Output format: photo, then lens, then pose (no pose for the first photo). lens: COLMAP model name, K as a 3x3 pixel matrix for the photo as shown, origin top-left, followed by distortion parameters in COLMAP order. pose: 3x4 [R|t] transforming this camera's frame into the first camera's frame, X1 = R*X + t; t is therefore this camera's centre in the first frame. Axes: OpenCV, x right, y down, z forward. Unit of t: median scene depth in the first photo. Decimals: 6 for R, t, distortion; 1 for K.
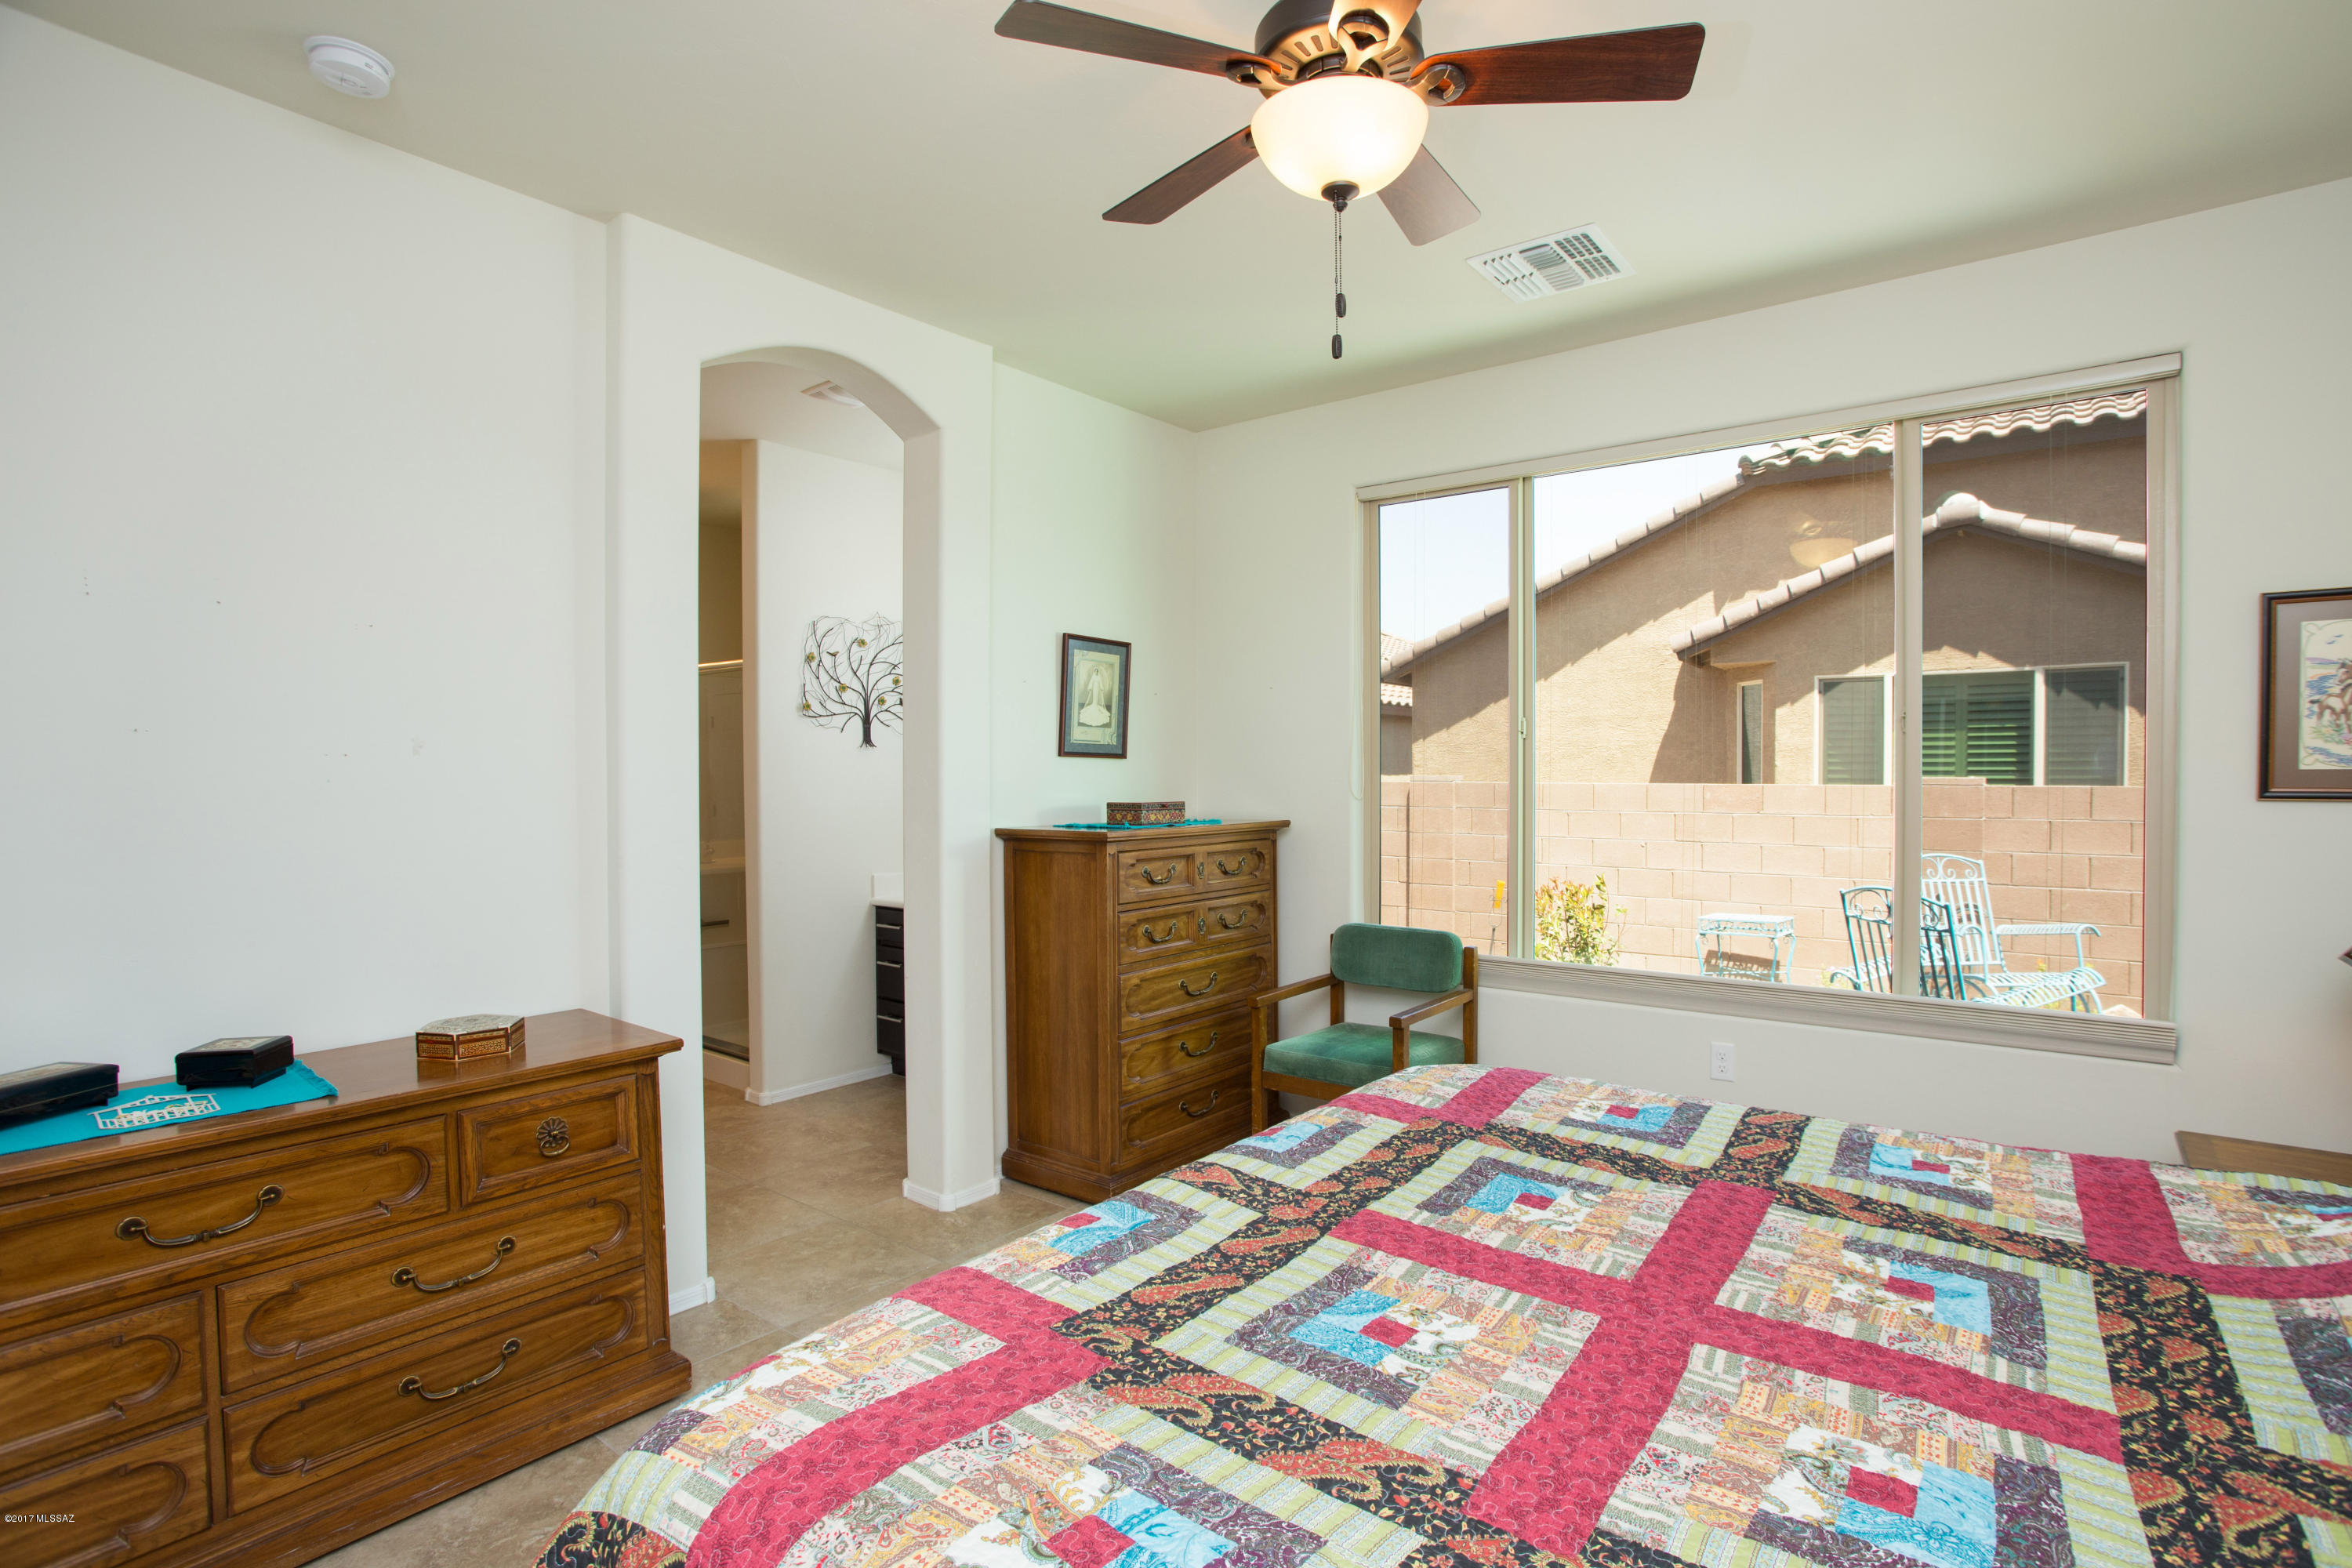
lens RADIAL K [[1108.0, 0, 1176.0], [0, 1108.0, 784.0], [0, 0, 1]] dist [-0.027926, 0.000411]
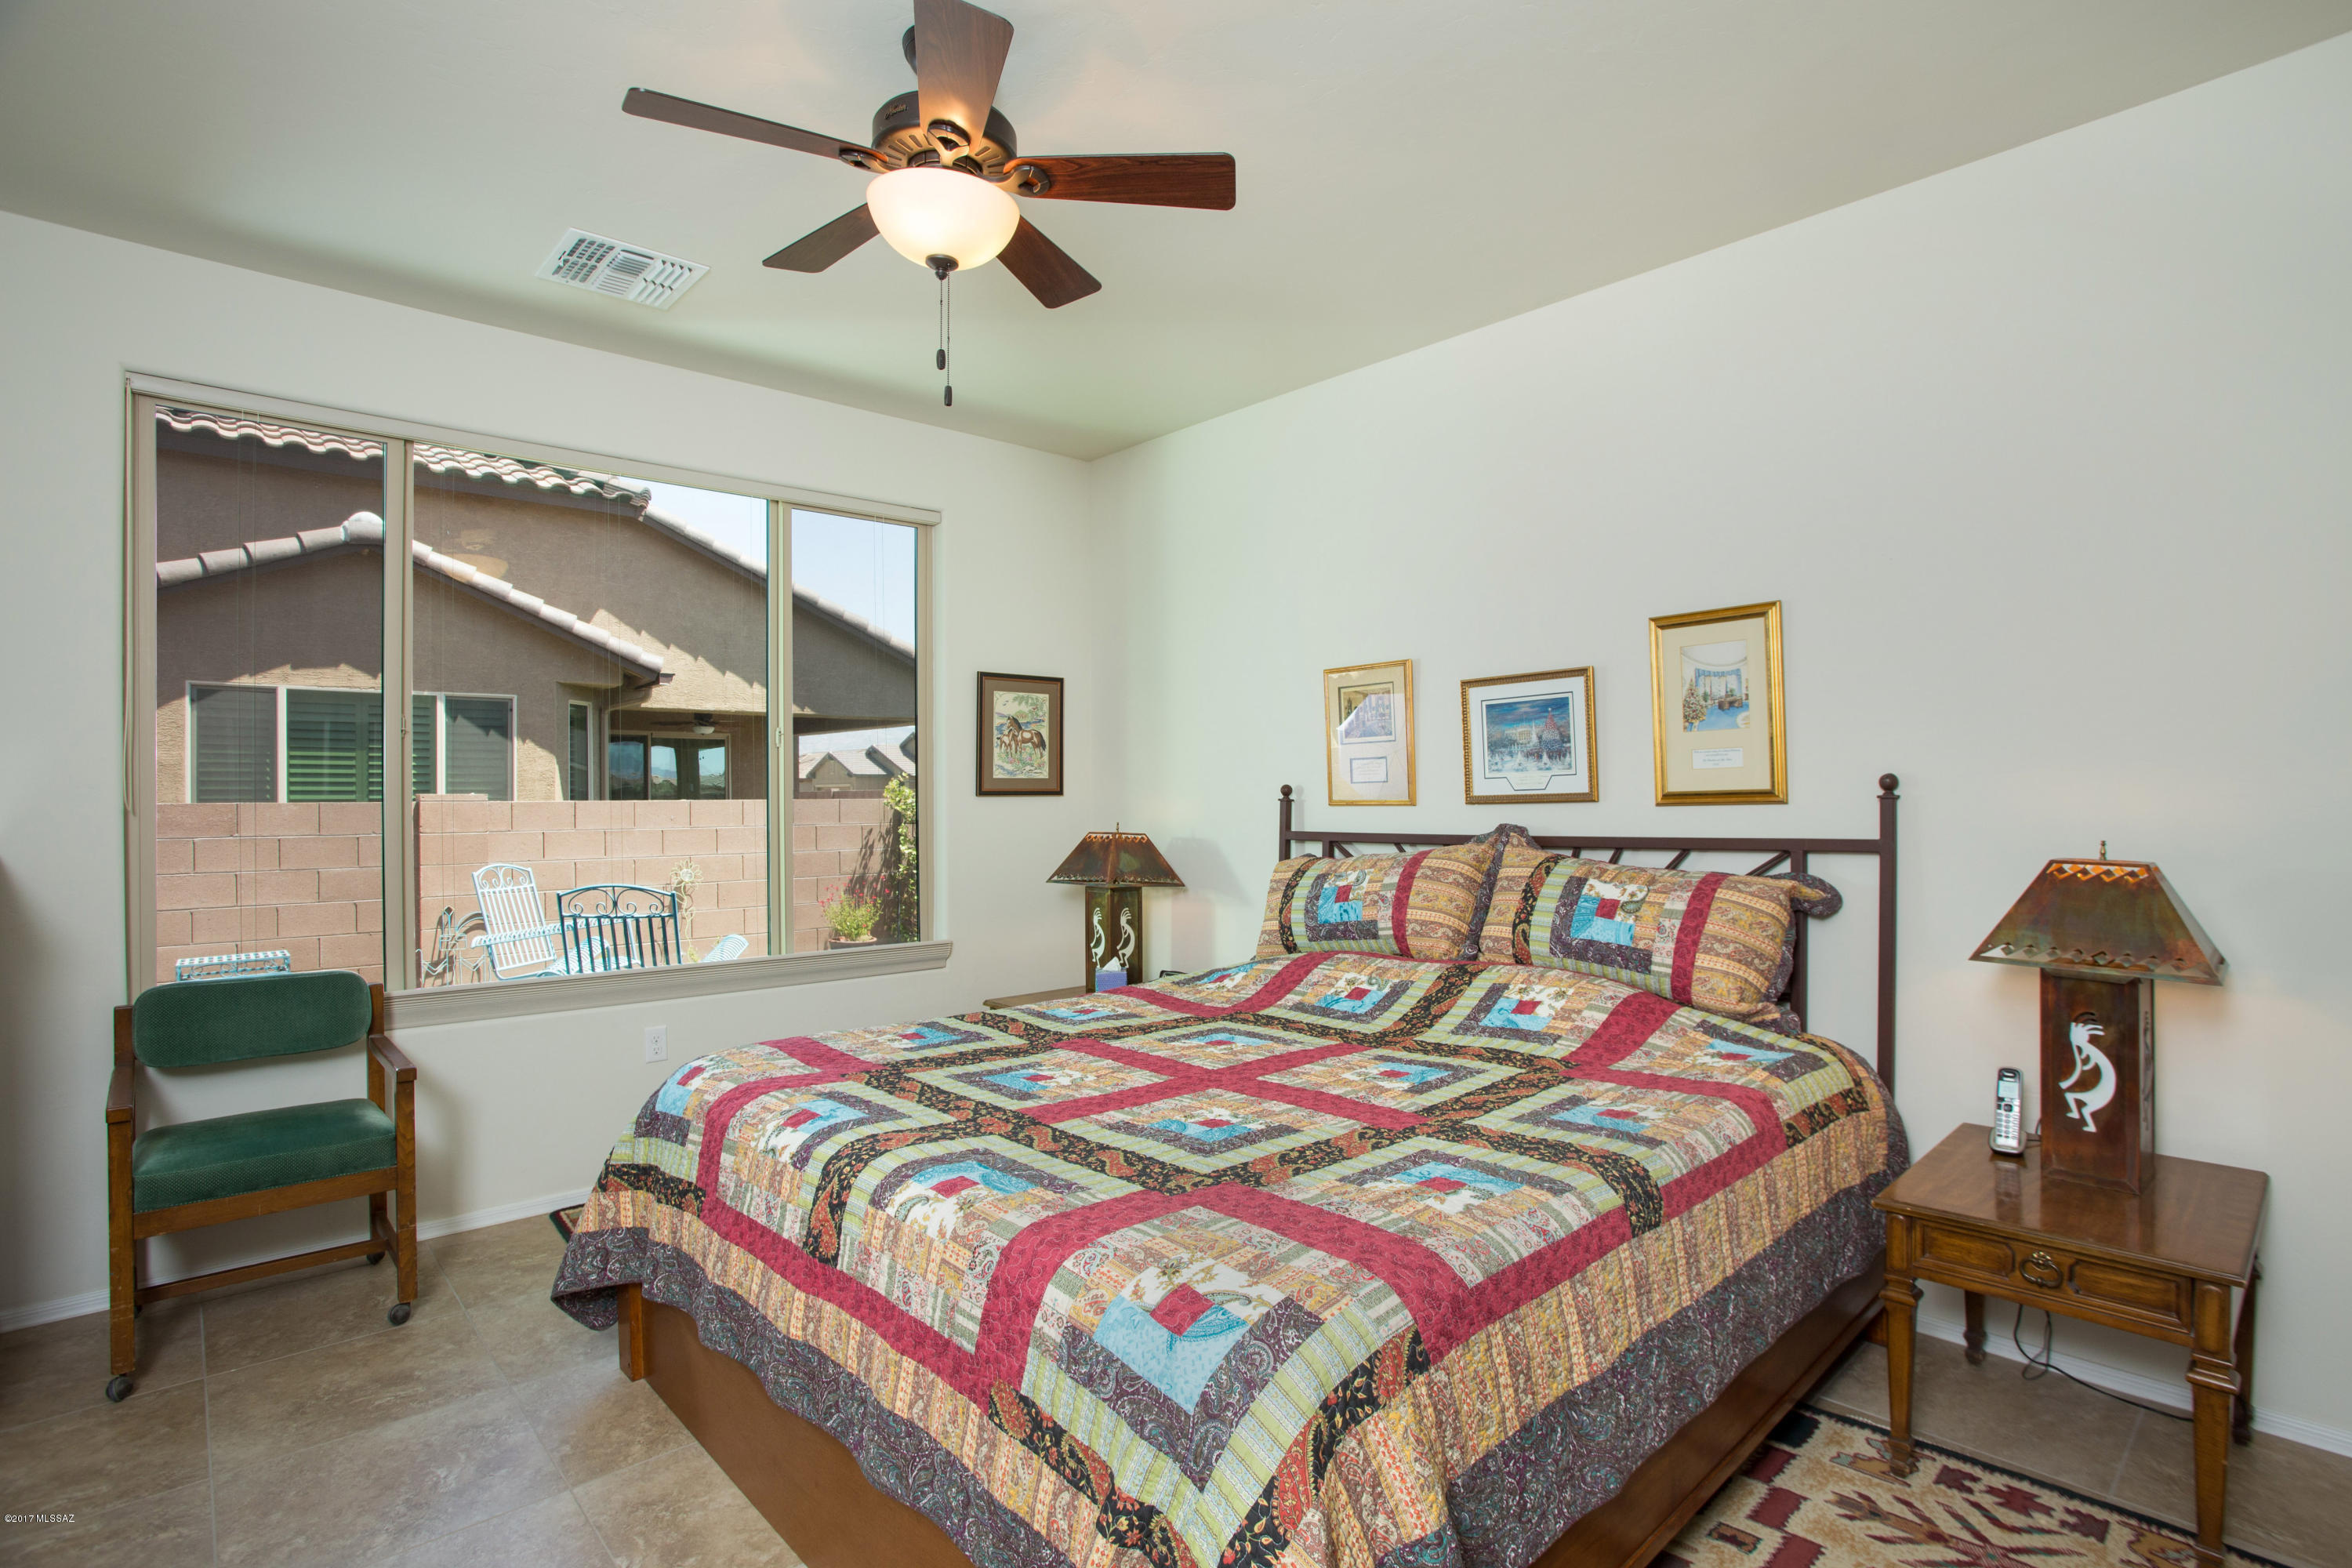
lens RADIAL K [[1153.2, 0, 1176.0], [0, 1153.2, 784.0], [0, 0, 1]] dist [-0.031338, 0.000721]
pose [[0.190797, 0.011807, 0.981558, -1.083124], [0.012045, 0.999824, -0.014368, 0.039857], [-0.981556, 0.014565, 0.190621, 0.579297]]
